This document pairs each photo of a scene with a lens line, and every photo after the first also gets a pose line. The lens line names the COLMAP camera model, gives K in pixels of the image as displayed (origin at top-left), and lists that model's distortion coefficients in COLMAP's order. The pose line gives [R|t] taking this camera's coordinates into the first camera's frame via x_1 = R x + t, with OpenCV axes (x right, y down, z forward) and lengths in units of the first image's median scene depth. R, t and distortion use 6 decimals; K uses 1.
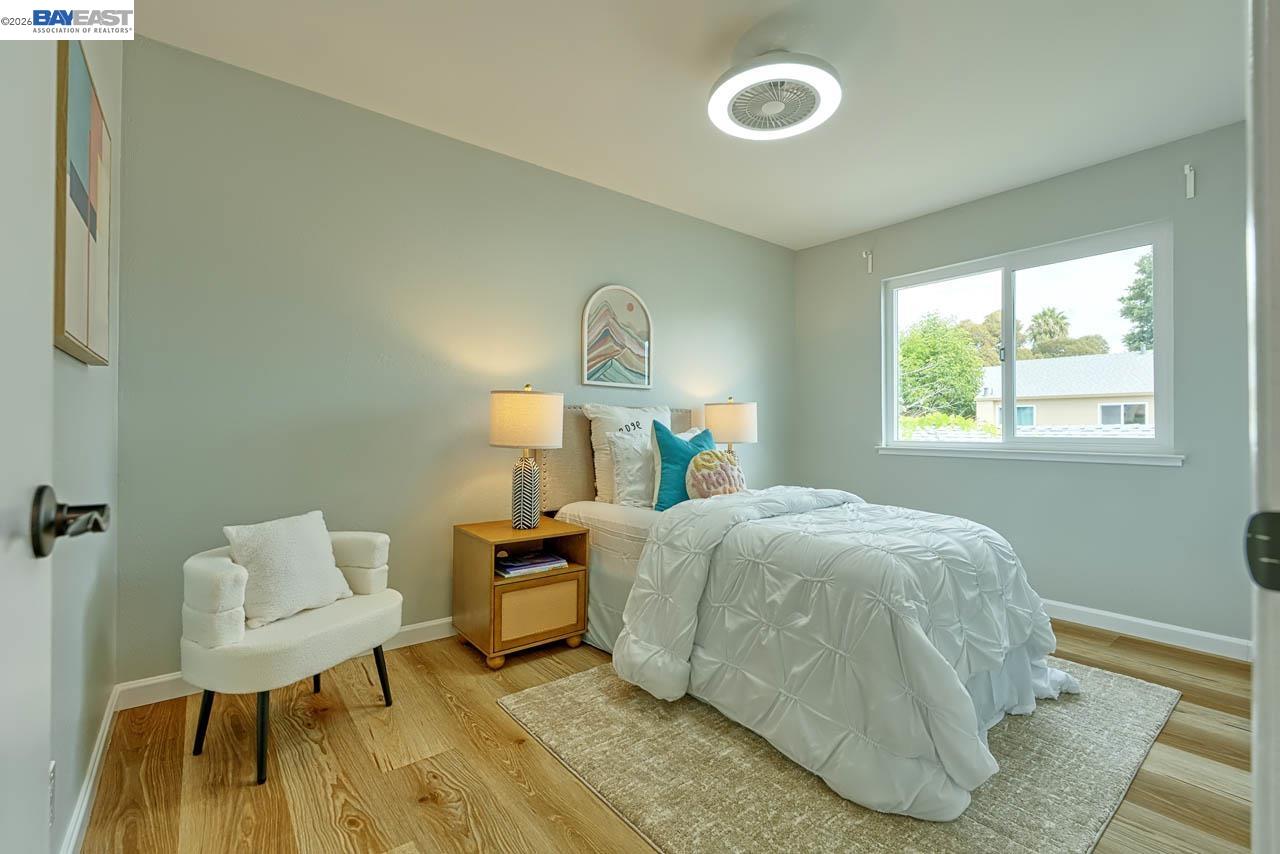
lens RADIAL K [[555.4, 0, 638.7], [0, 555.4, 423.5], [0, 0, 1]] dist [-0.005302, 0.001214]
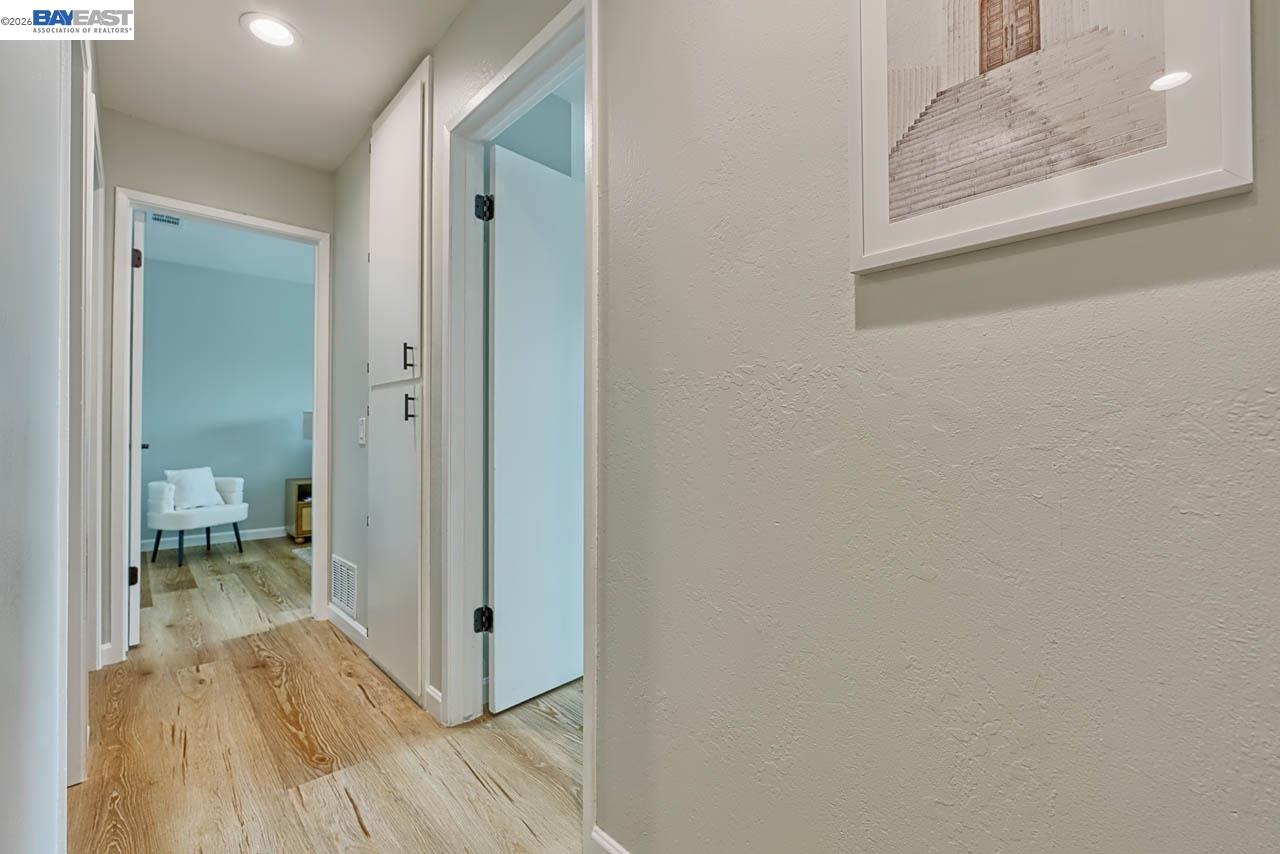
lens RADIAL K [[555.4, 0, 640.5], [0, 555.4, 430.1], [0, 0, 1]] dist [-0.005302, 0.001214]
pose [[0.996608, -0.005090, 0.082136, 1.064756], [0.005399, 0.999979, -0.003533, 0.026213], [-0.082116, 0.003964, 0.996615, -1.496504]]
